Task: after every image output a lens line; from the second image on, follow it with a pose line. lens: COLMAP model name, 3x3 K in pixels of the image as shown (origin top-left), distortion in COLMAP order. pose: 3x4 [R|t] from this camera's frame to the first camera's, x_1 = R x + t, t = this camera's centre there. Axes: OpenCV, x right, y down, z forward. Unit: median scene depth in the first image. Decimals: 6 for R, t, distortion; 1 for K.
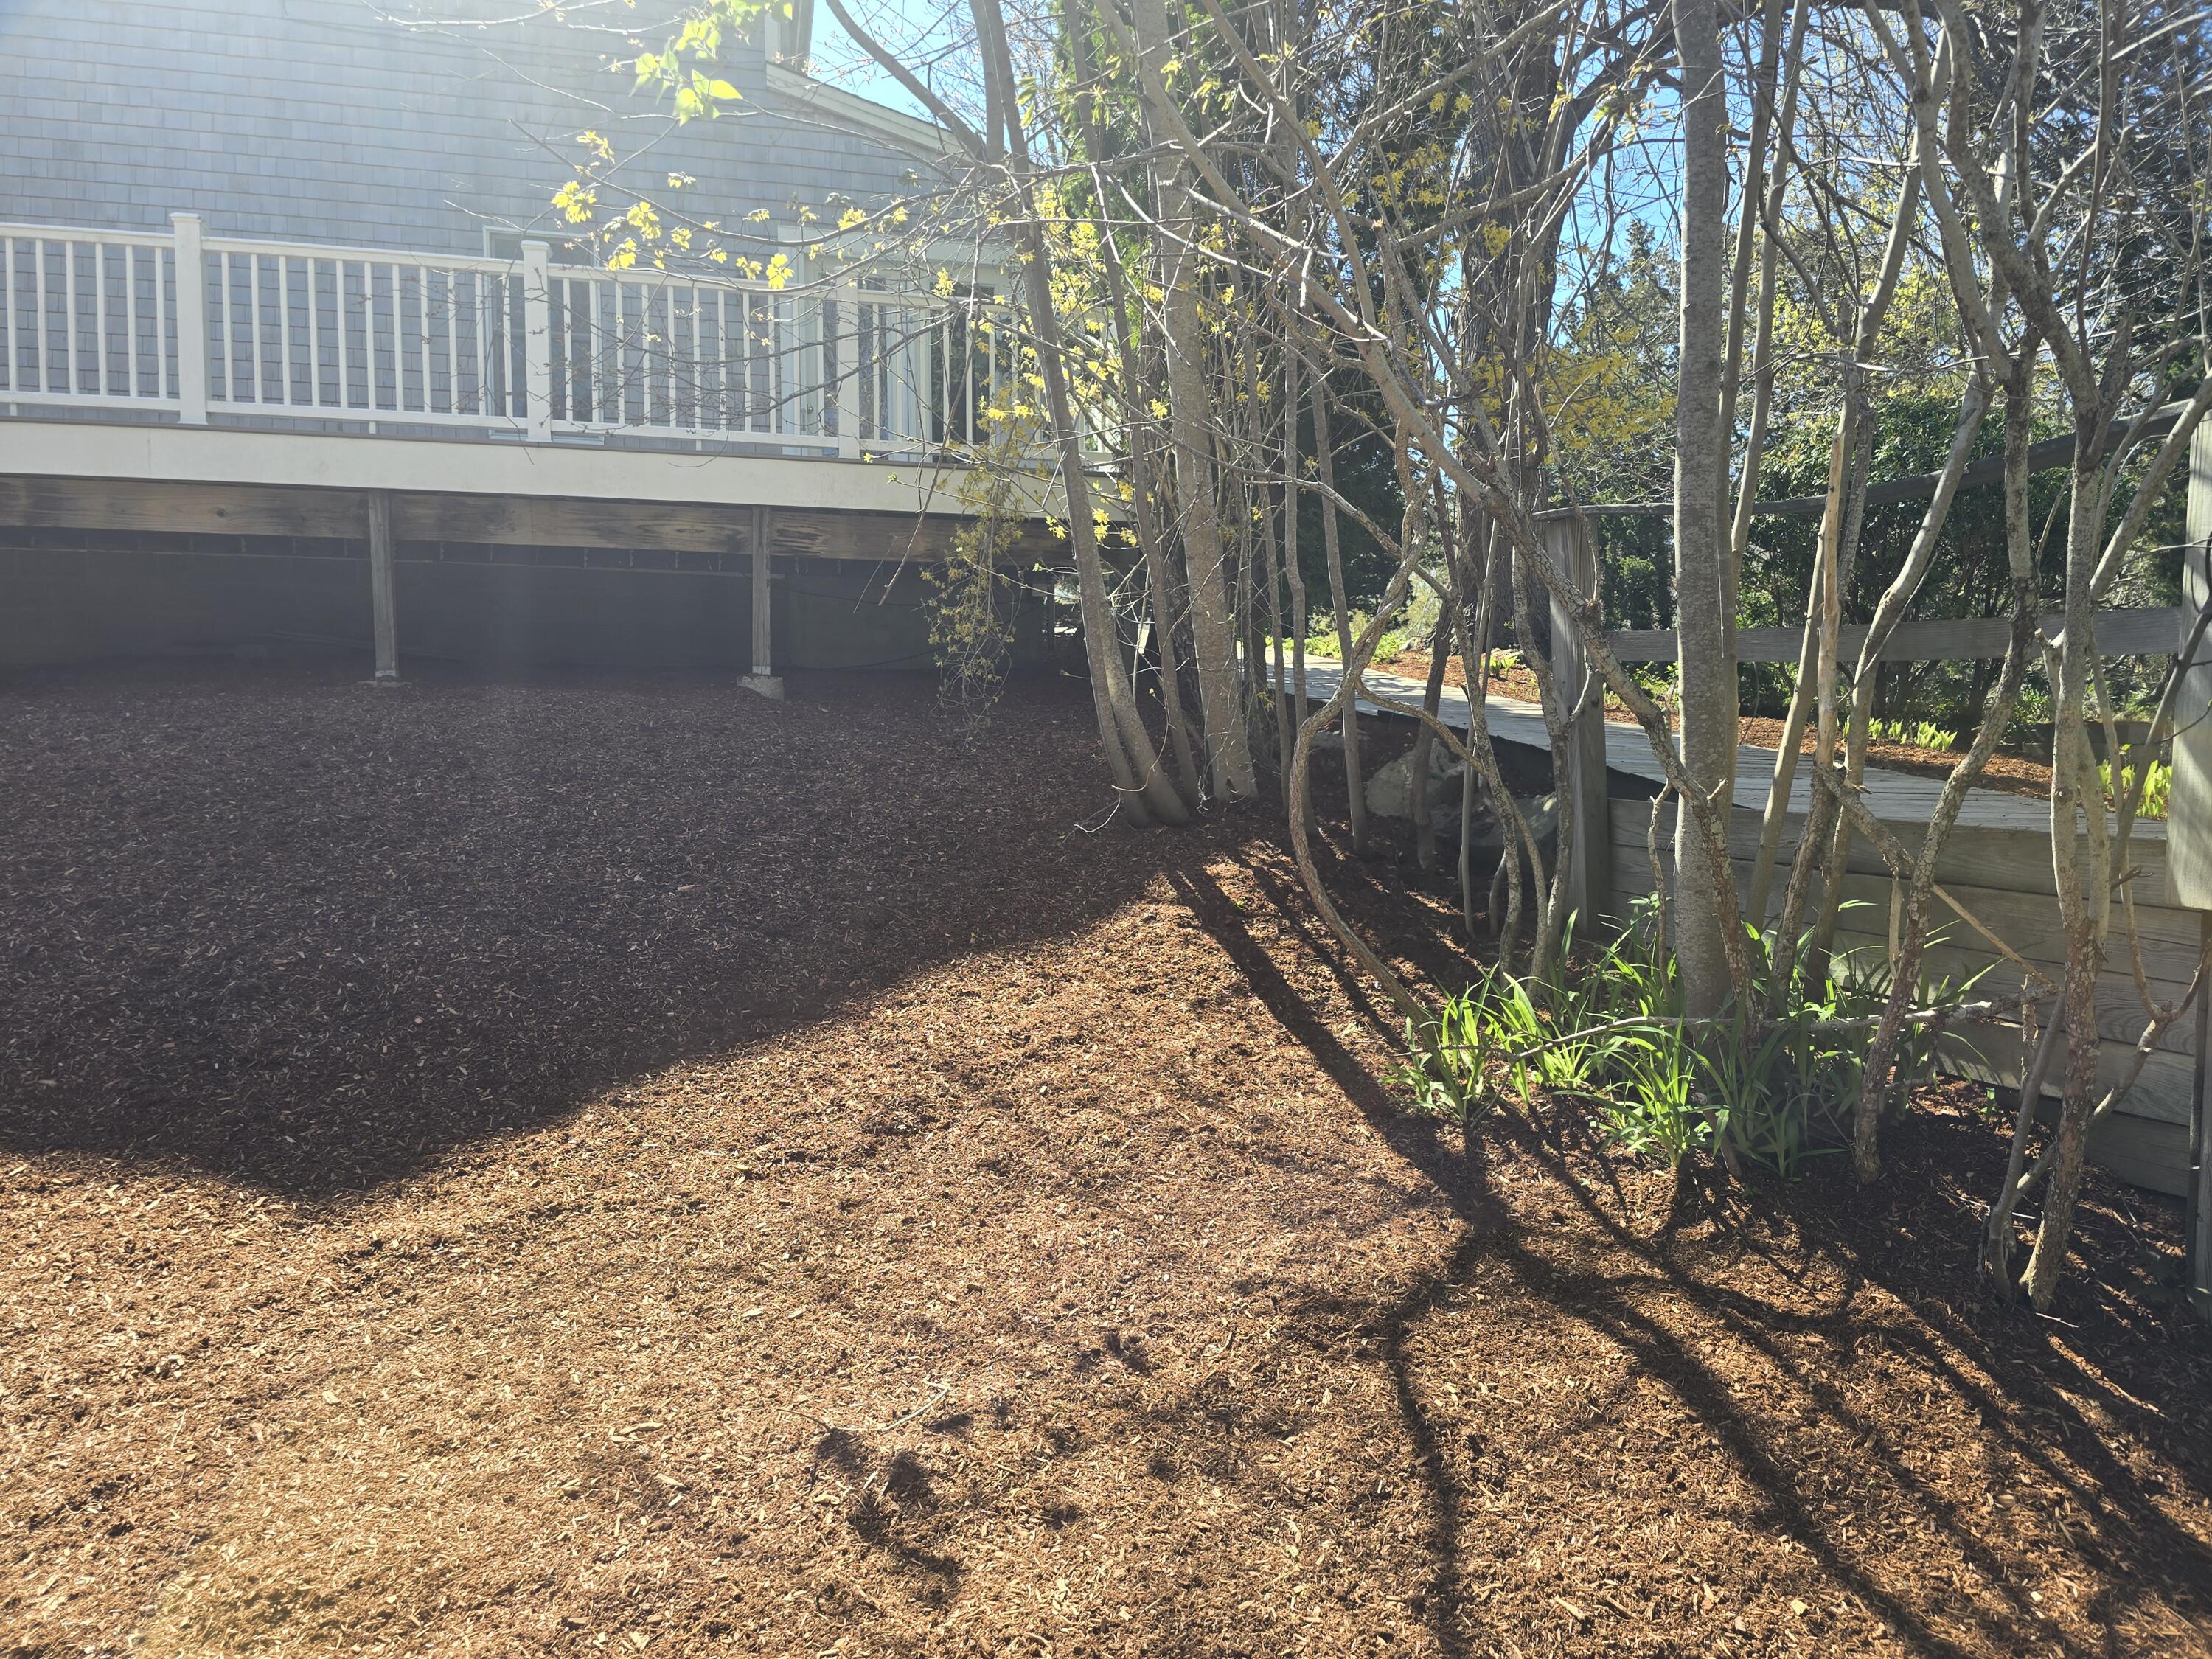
lens RADIAL K [[1449.8, 0, 1031.8], [0, 1449.8, 824.5], [0, 0, 1]] dist [0.088903, -0.082106]
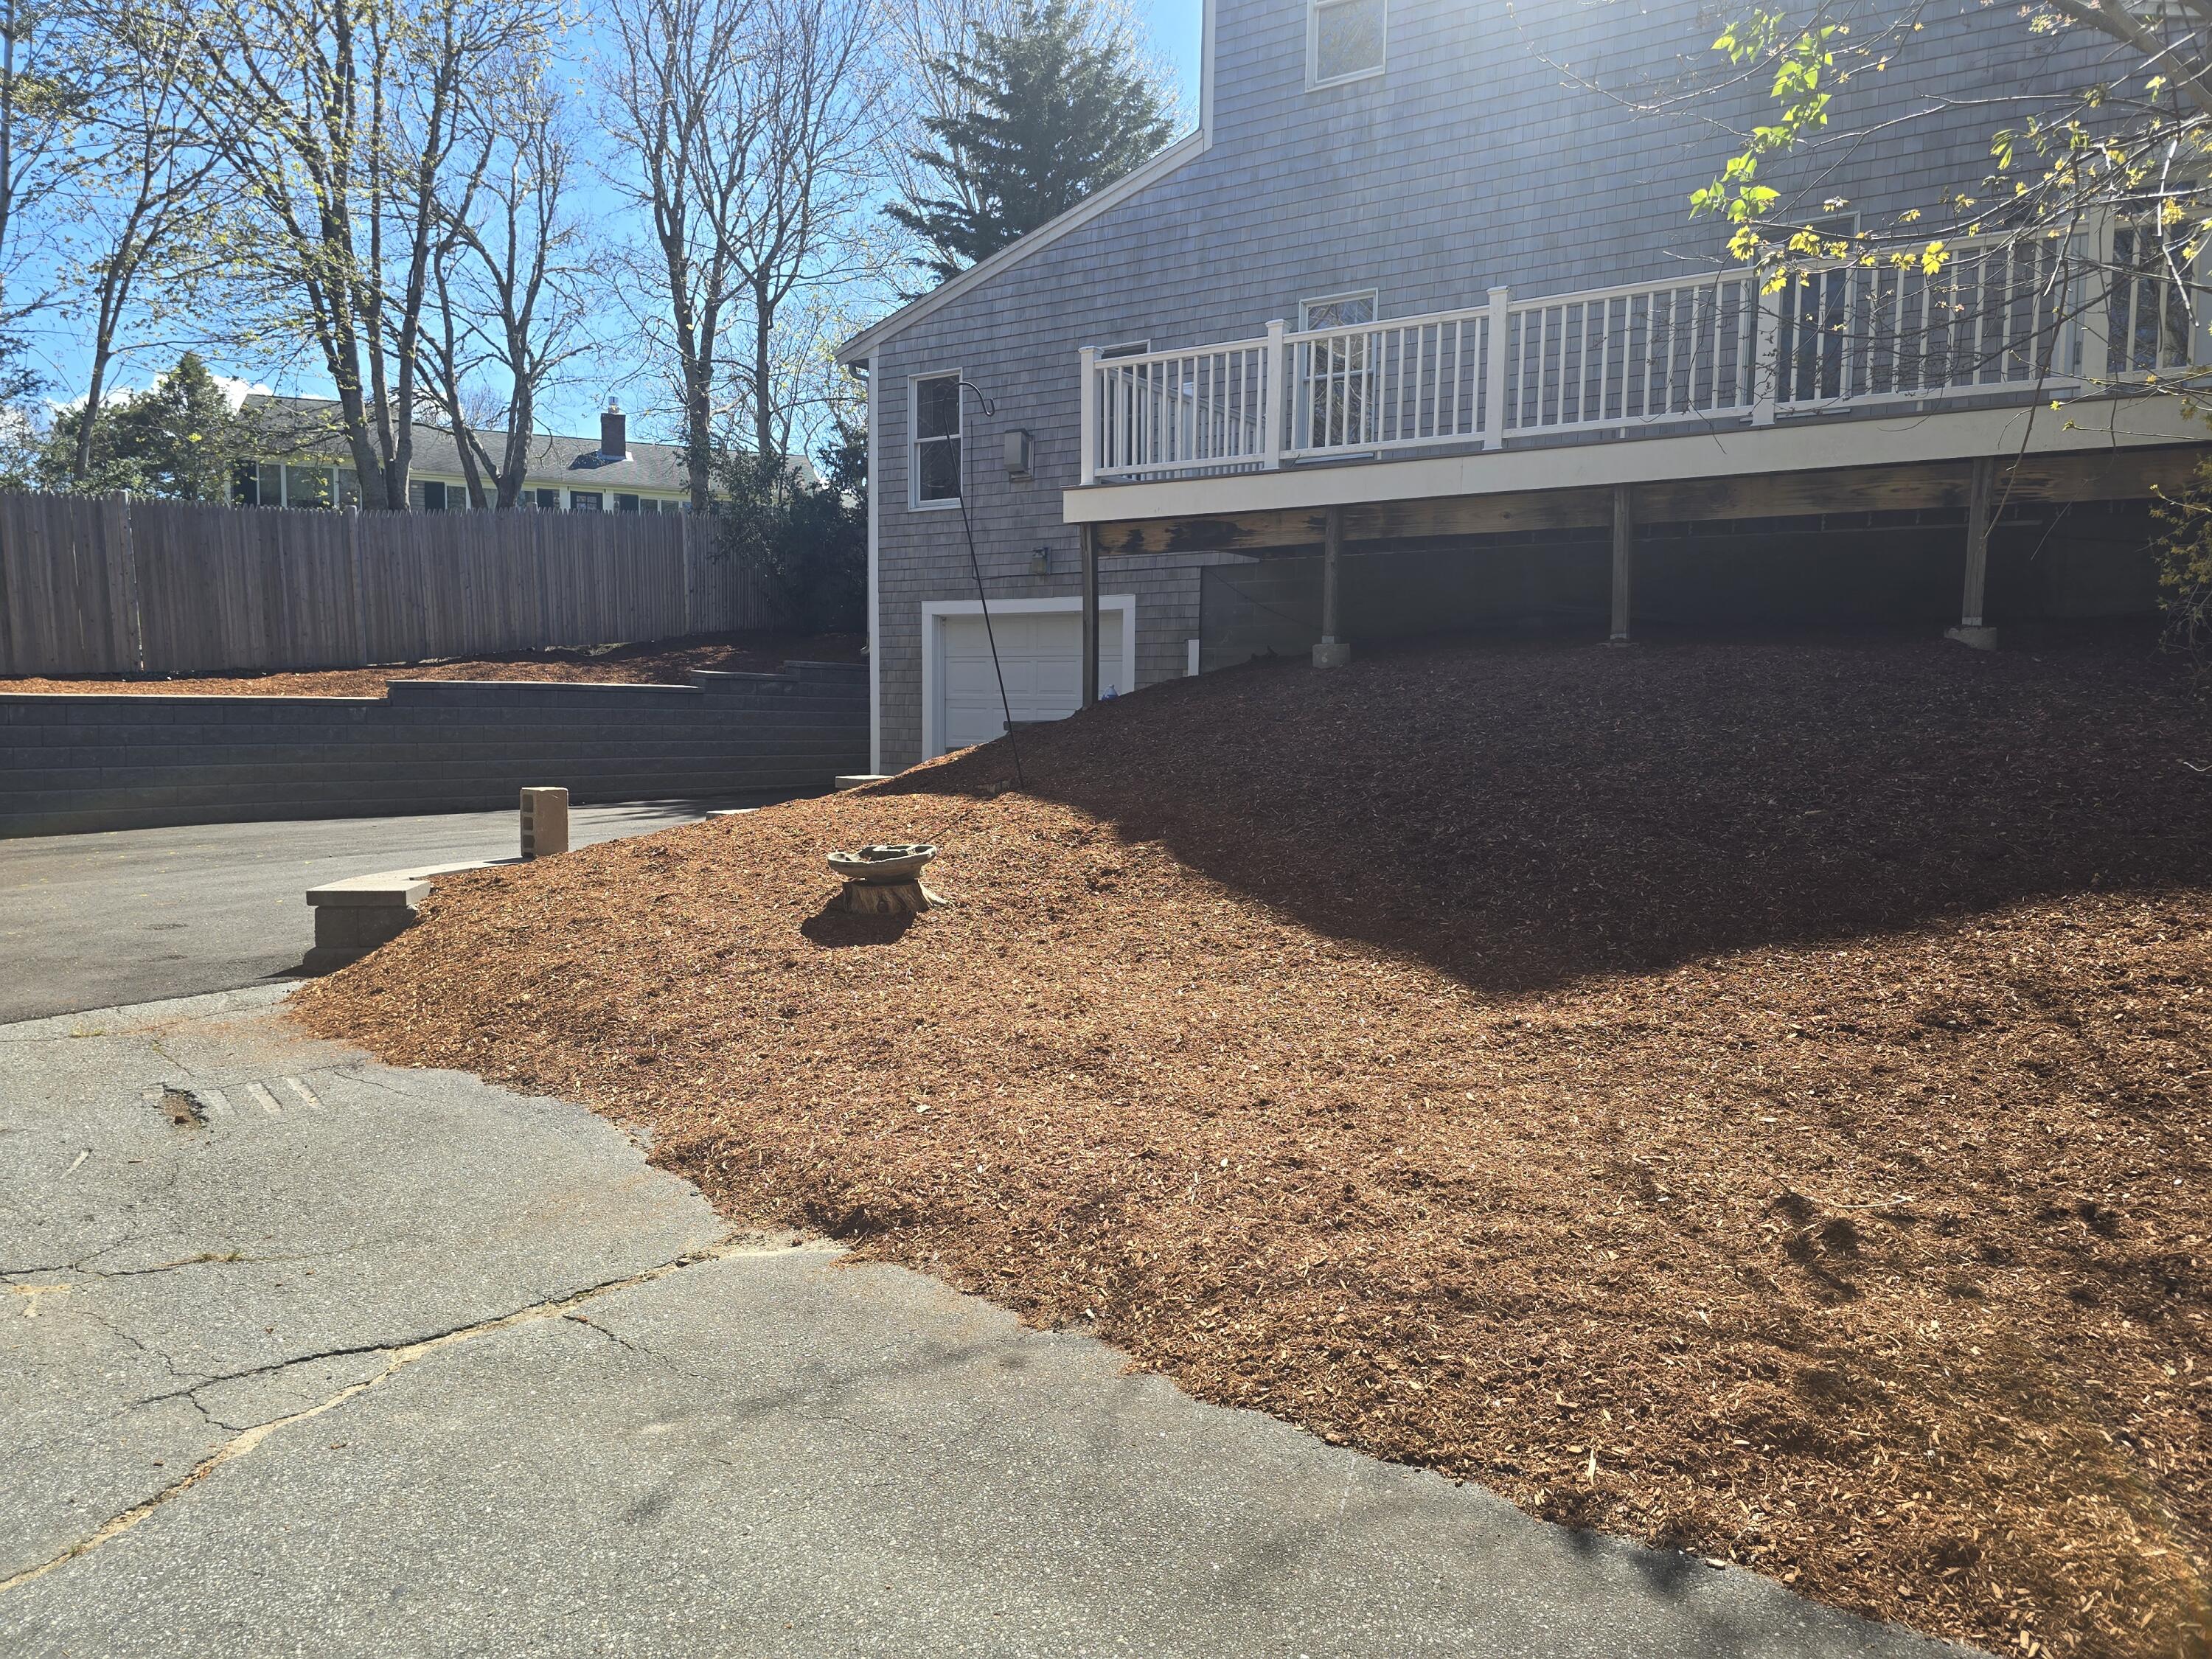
lens RADIAL K [[1472.2, 0, 1106.0], [0, 1472.2, 829.5], [0, 0, 1]] dist [-0.066370, 0.001063]
pose [[0.696243, 0.060037, -0.715291, 0.250887], [-0.040932, 0.998195, 0.043939, 0.038549], [0.716638, -0.001314, 0.697444, -0.255222]]
